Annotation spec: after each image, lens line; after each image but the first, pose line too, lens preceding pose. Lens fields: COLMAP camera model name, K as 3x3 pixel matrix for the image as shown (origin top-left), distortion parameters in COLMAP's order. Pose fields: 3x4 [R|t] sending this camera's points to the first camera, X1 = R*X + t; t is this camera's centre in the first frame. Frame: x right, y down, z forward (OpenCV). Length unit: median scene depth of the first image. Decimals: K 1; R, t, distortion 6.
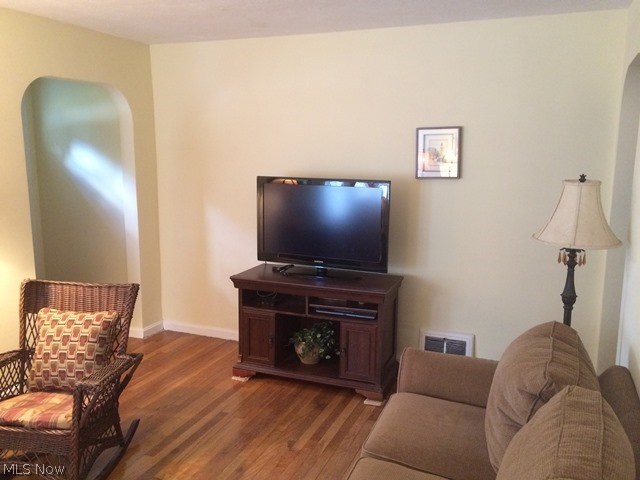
lens RADIAL K [[550.1, 0, 317.1], [0, 550.1, 240.3], [0, 0, 1]] dist [0.088442, -0.123576]
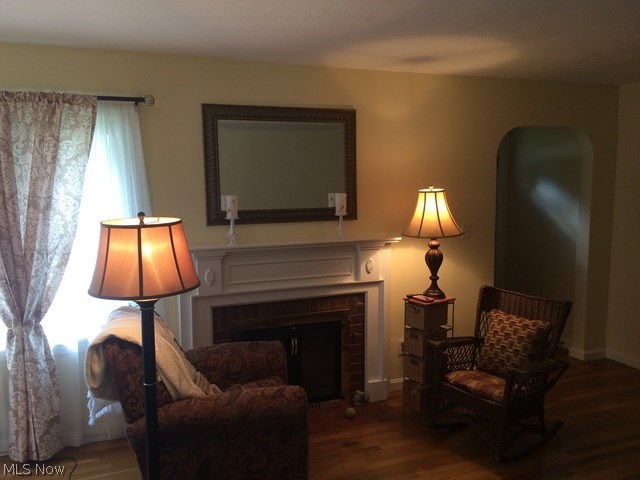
lens RADIAL K [[550.1, 0, 317.1], [0, 550.1, 240.3], [0, 0, 1]] dist [0.088442, -0.123576]
pose [[0.689685, 0.072614, -0.720460, 0.143290], [-0.108762, 0.994060, -0.003927, 0.013465], [0.715895, 0.081066, 0.693486, -0.199551]]
